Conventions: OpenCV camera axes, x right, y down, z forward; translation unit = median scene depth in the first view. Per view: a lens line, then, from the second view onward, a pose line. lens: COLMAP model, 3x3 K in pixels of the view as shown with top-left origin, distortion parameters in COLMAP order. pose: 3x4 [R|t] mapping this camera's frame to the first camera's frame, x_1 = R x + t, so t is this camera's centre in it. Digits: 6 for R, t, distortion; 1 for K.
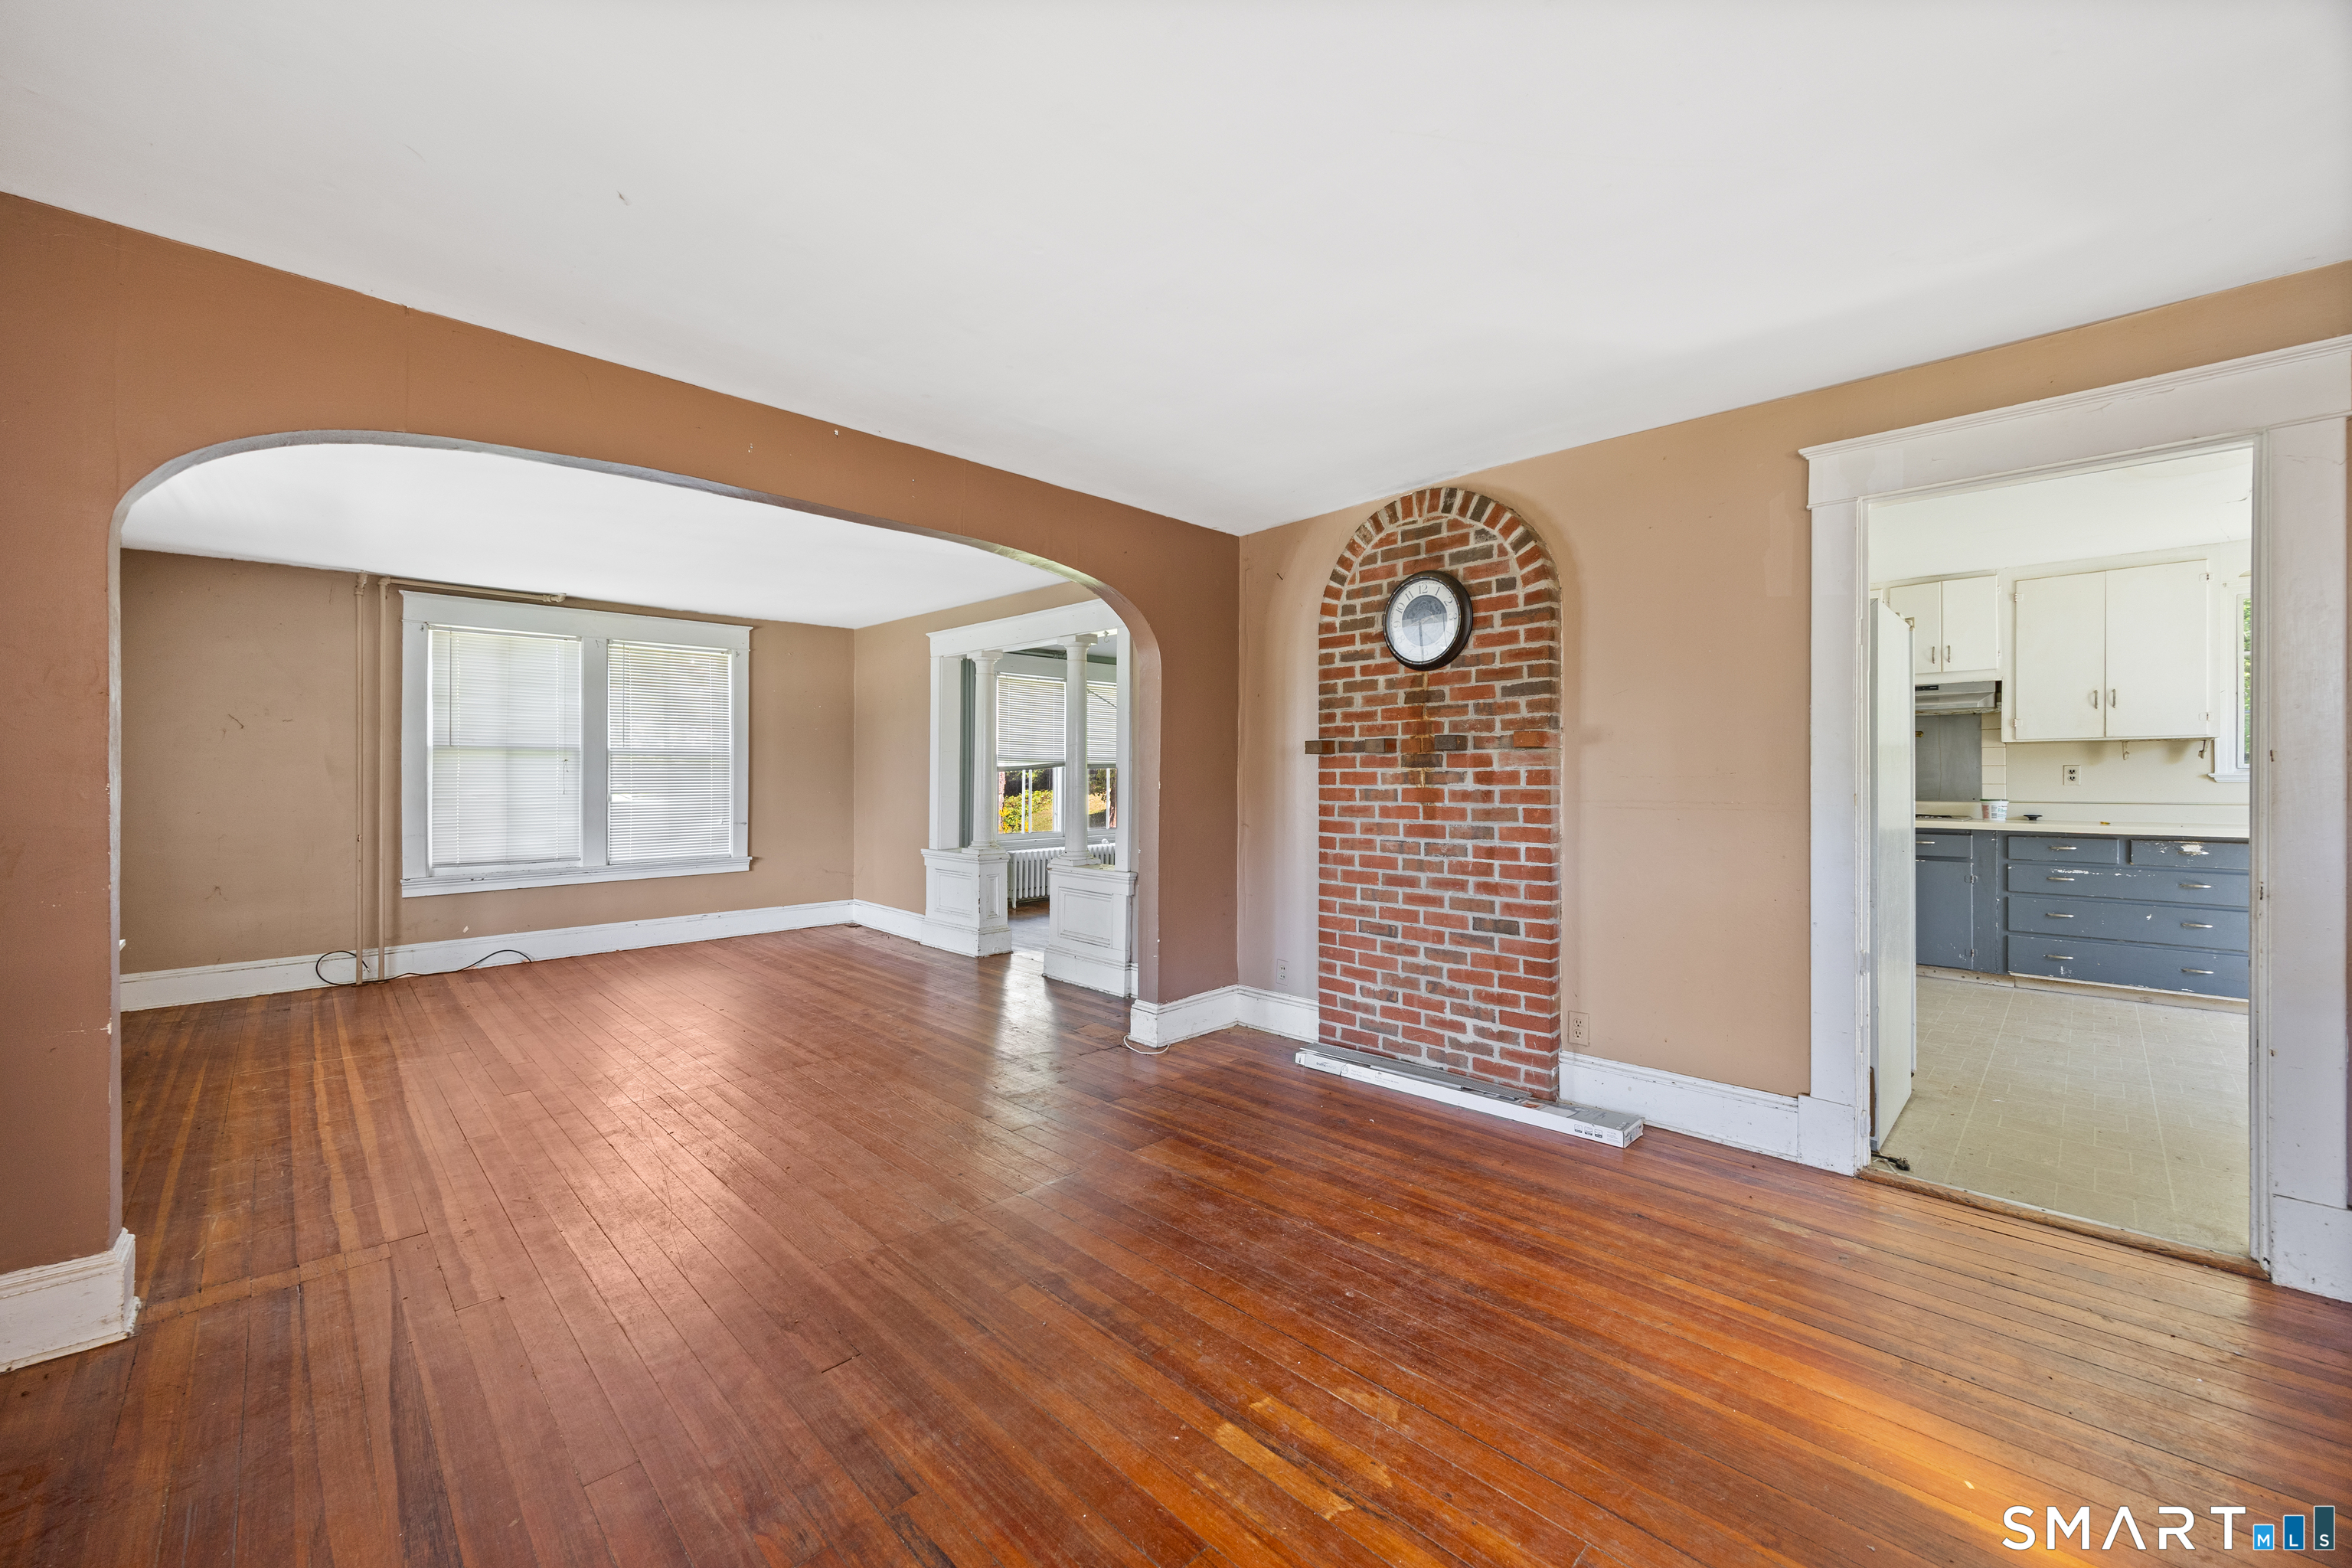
lens RADIAL K [[909.5, 0, 1166.6], [0, 909.5, 779.2], [0, 0, 1]] dist [0.001082, 0.000316]
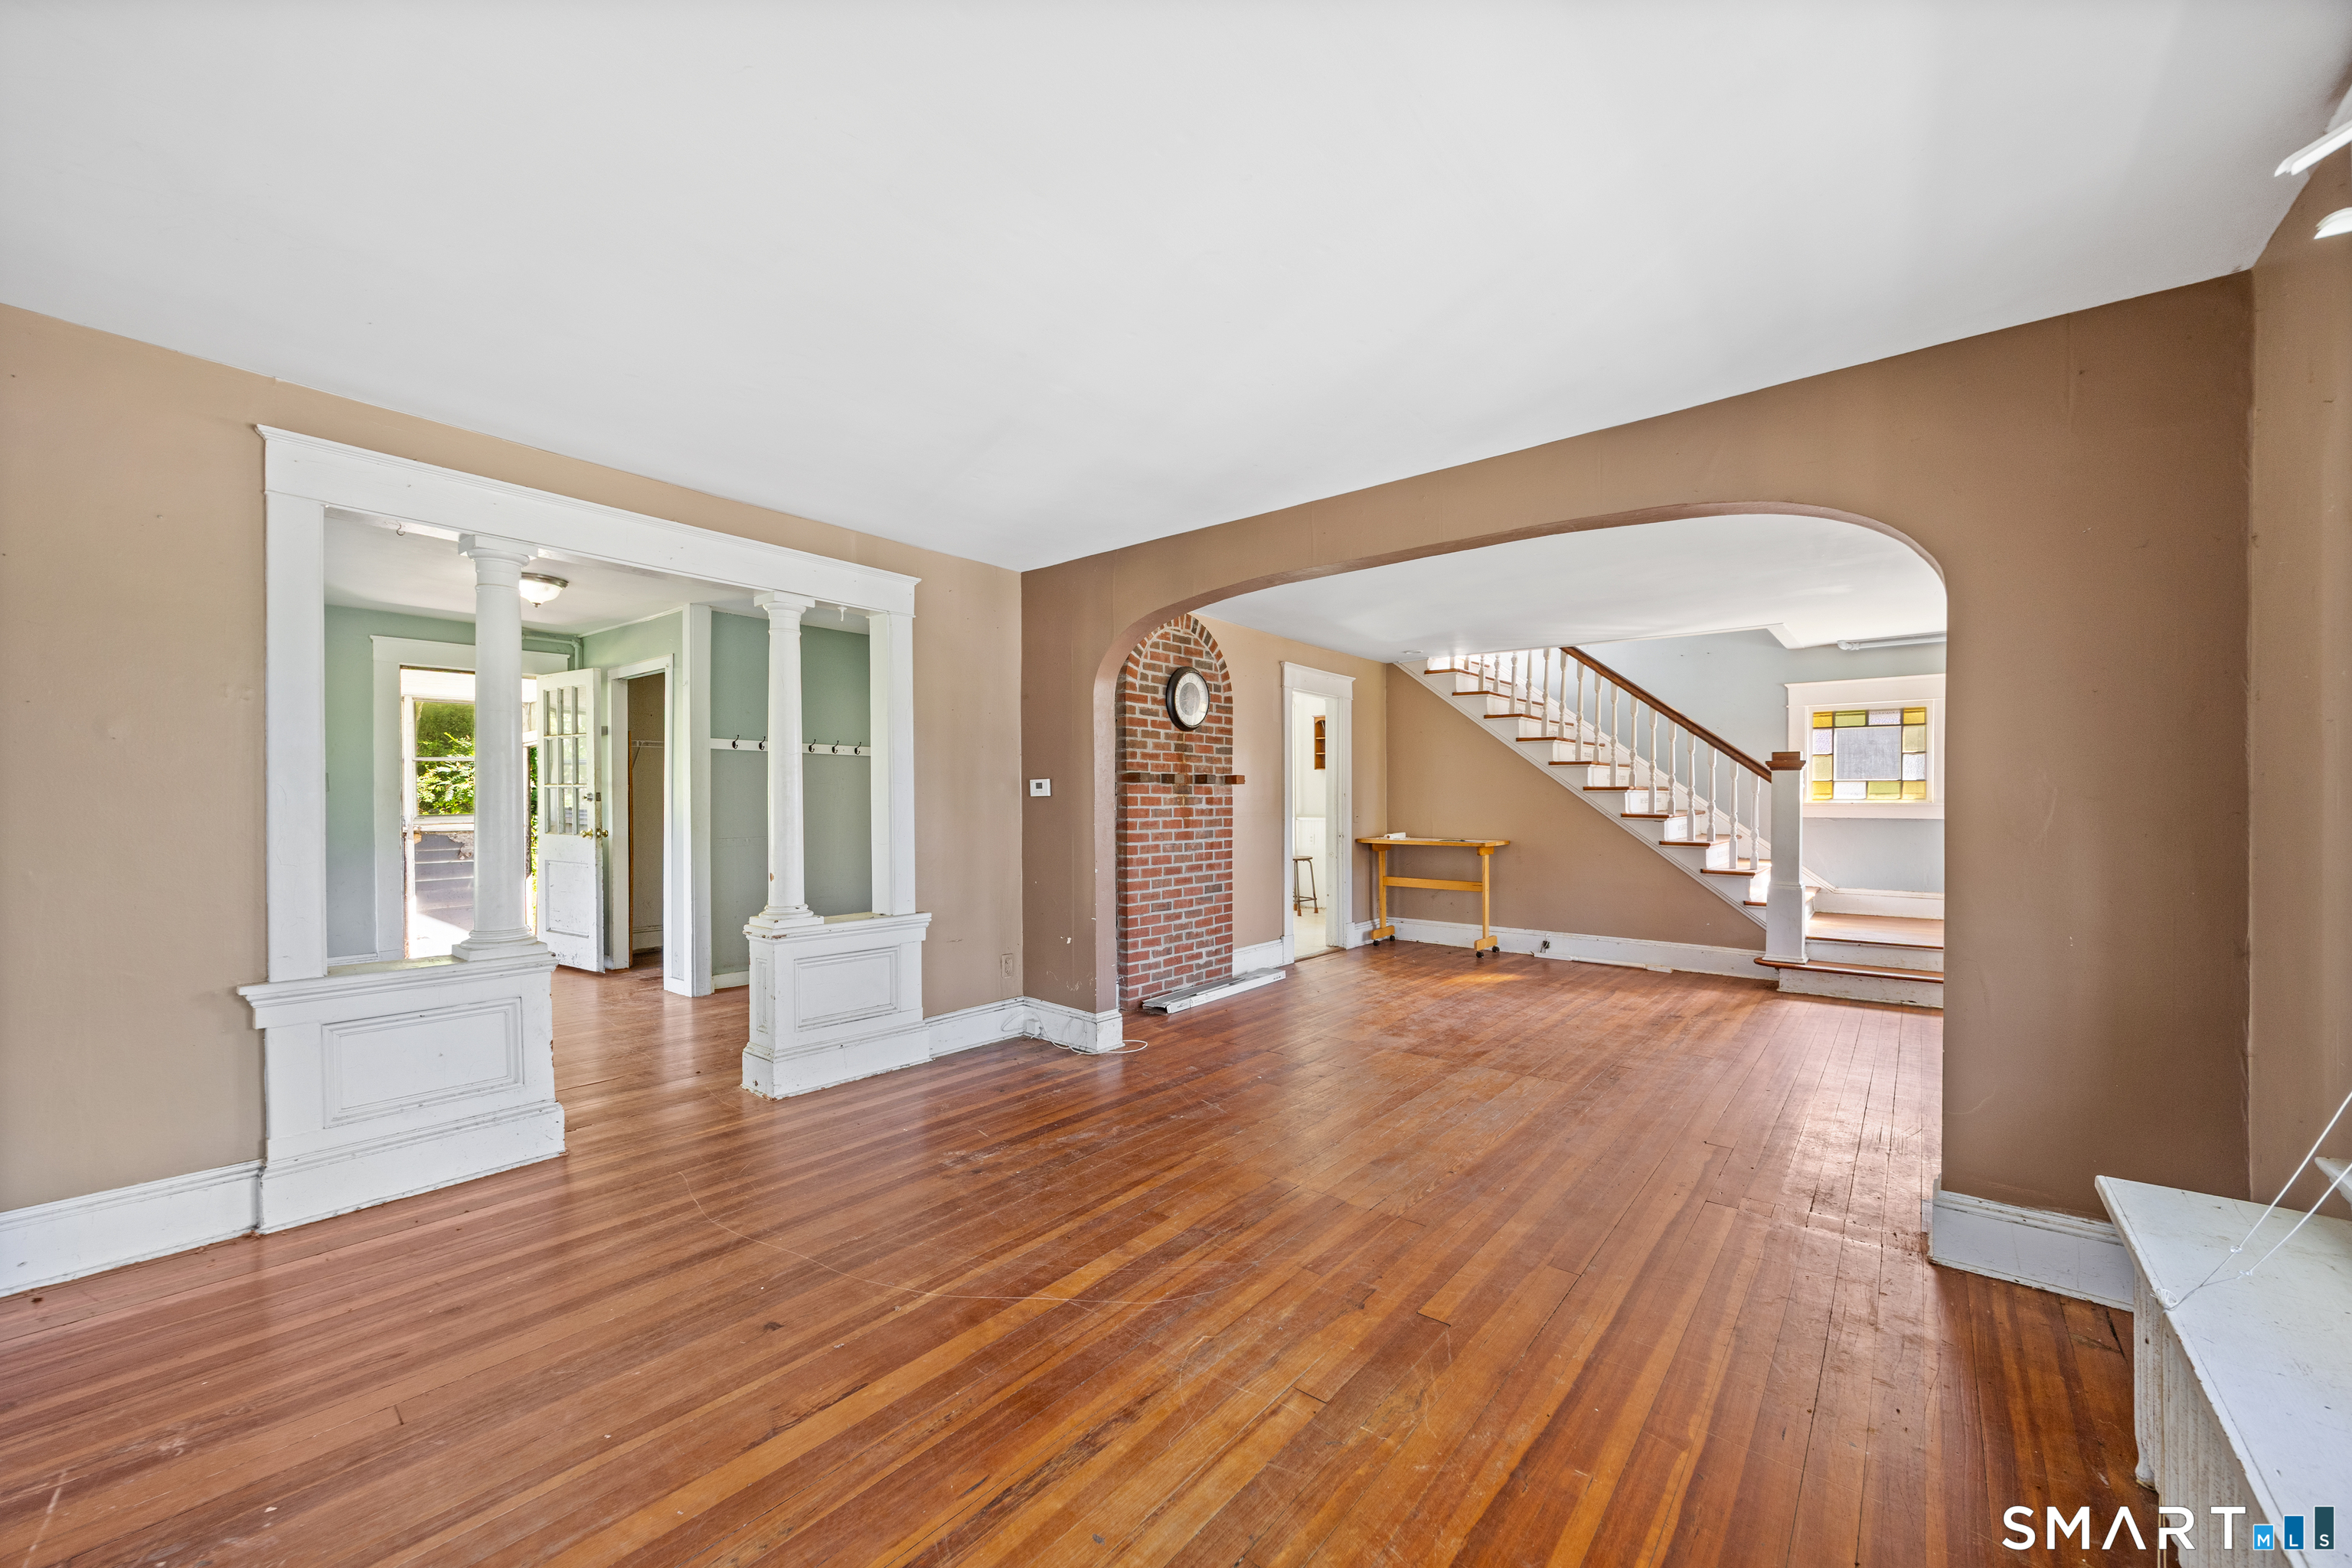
lens RADIAL K [[942.5, 0, 1173.3], [0, 942.5, 798.4], [0, 0, 1]] dist [0.000840, 0.000143]
pose [[-0.125144, 0.000842, 0.992138, -1.272067], [-0.004668, 0.999988, -0.001438, -0.003516], [-0.992128, -0.004811, -0.125139, 1.201247]]
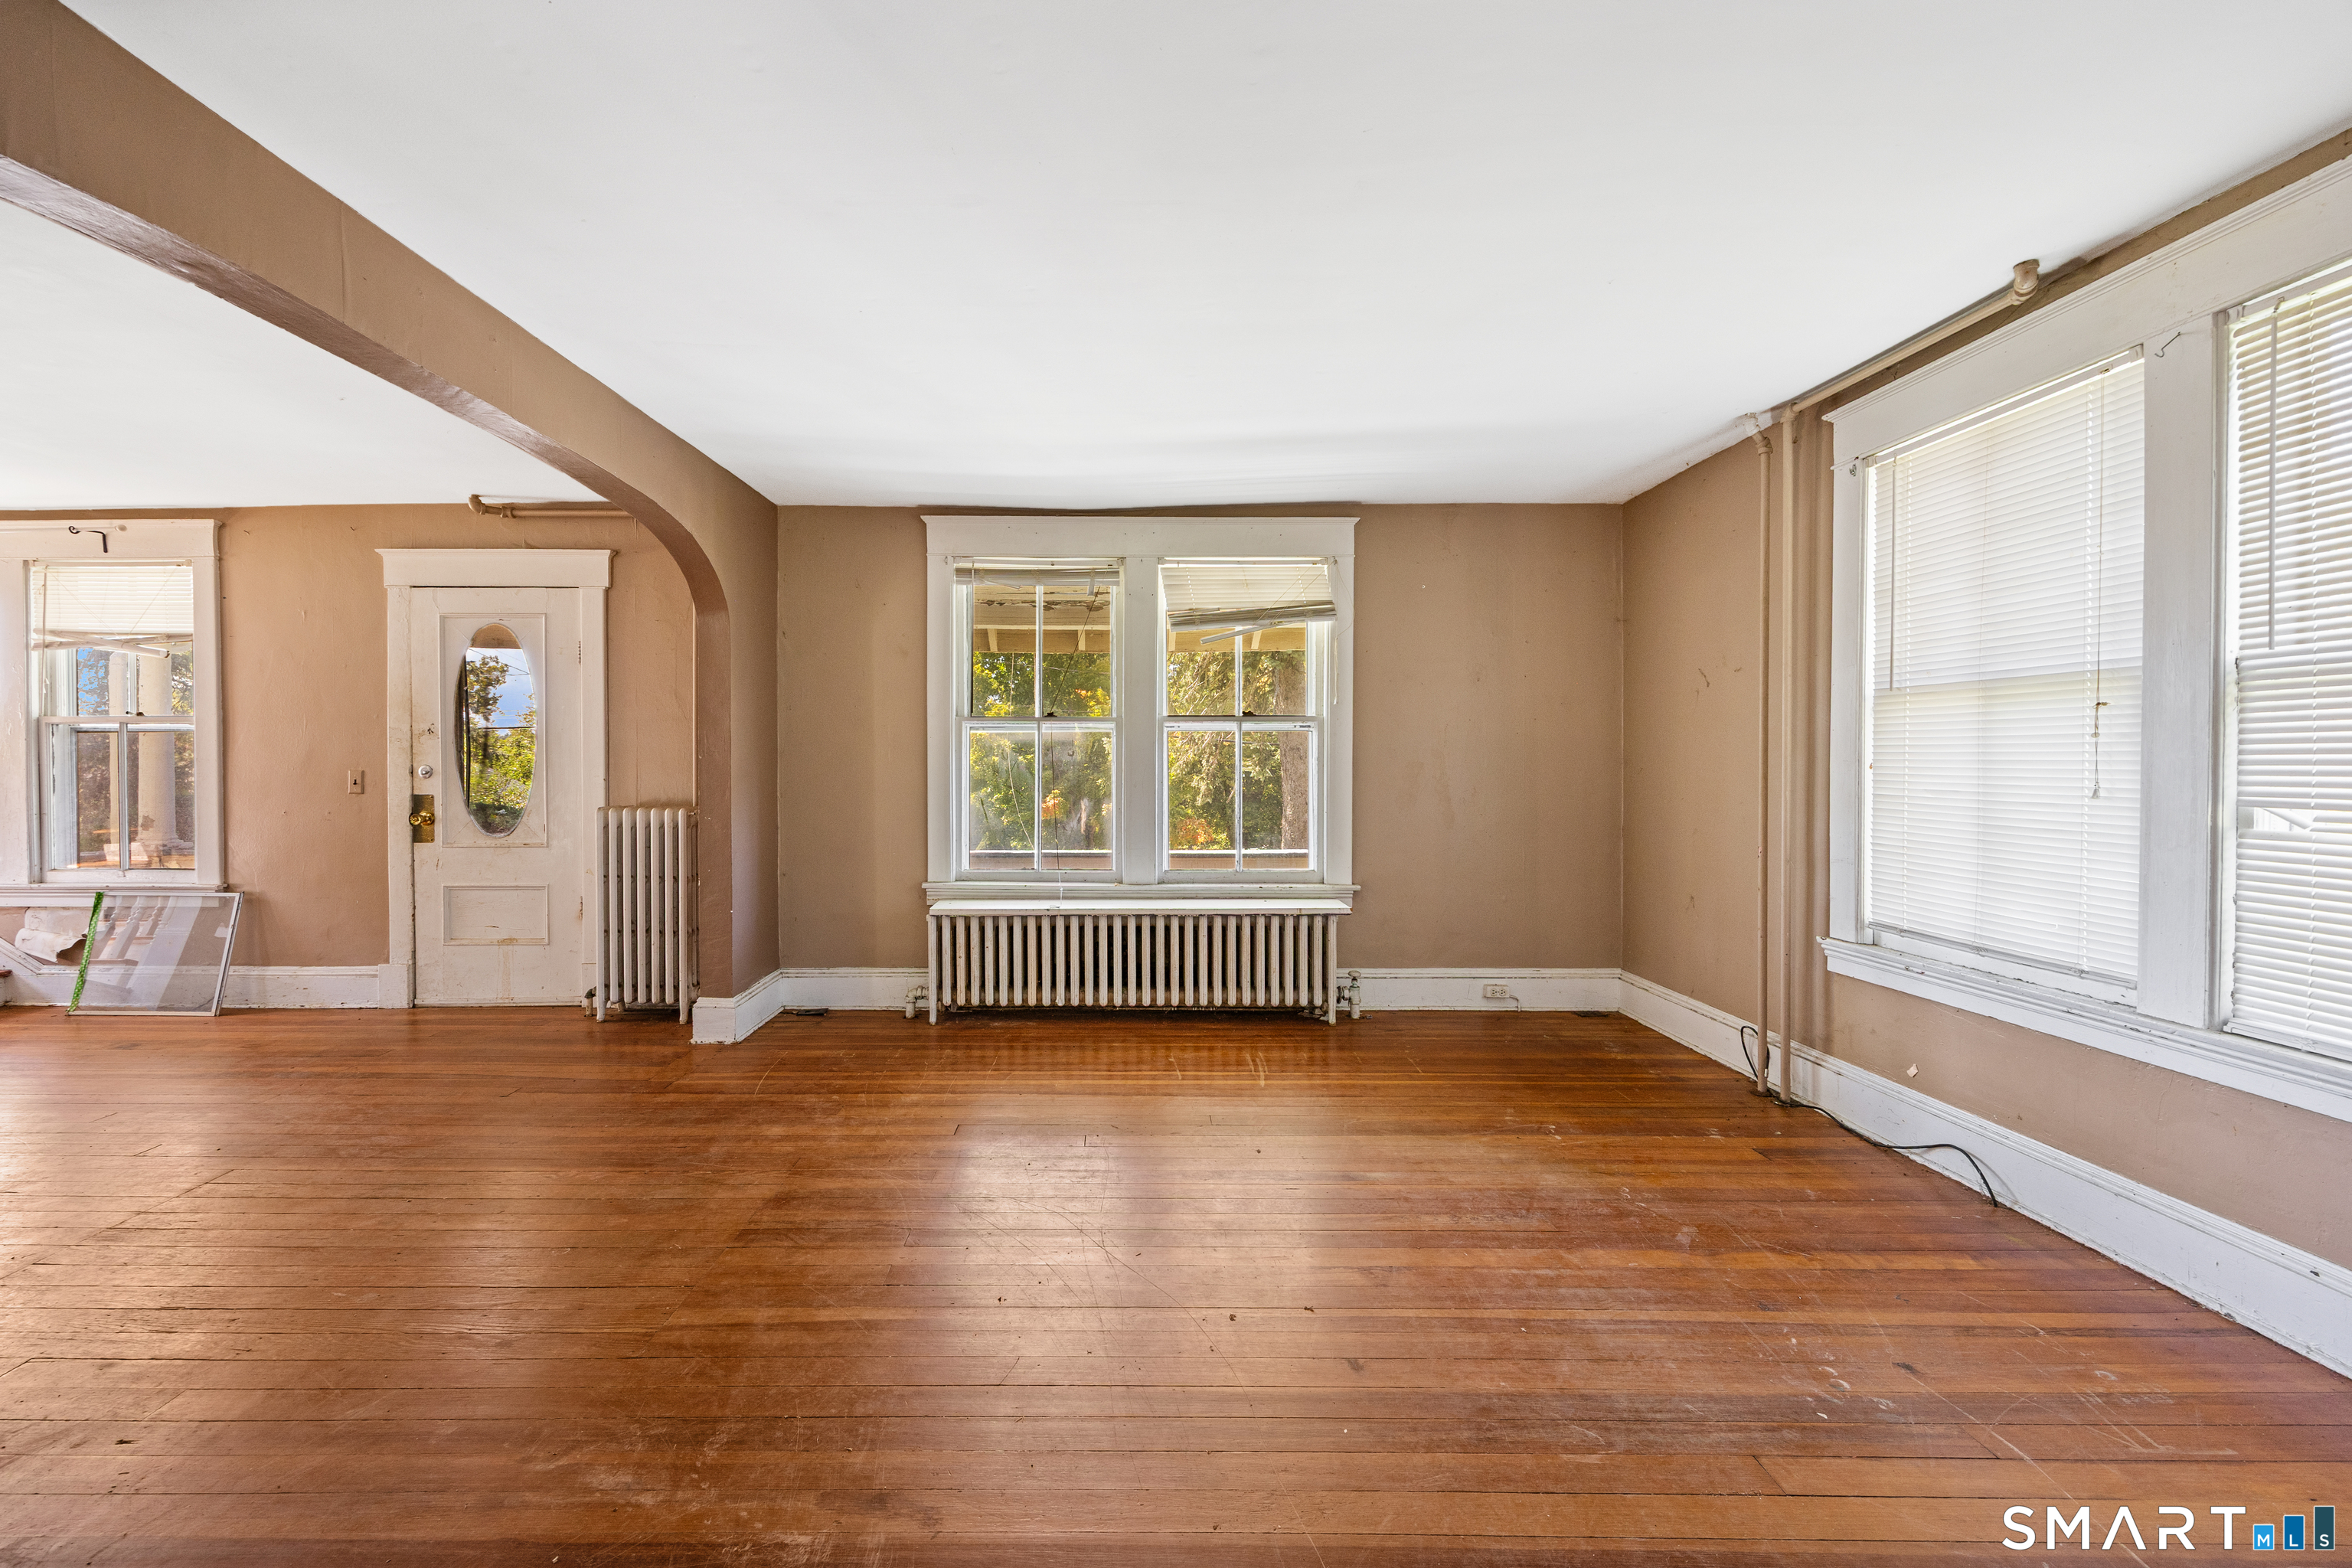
lens RADIAL K [[944.5, 0, 1120.2], [0, 944.5, 760.9], [0, 0, 1]] dist [-0.000471, -0.000048]
pose [[-0.699196, 0.003371, -0.714922, -0.197275], [-0.005161, 0.999939, 0.009762, 0.000712], [0.714912, 0.010516, -0.699136, 1.624566]]
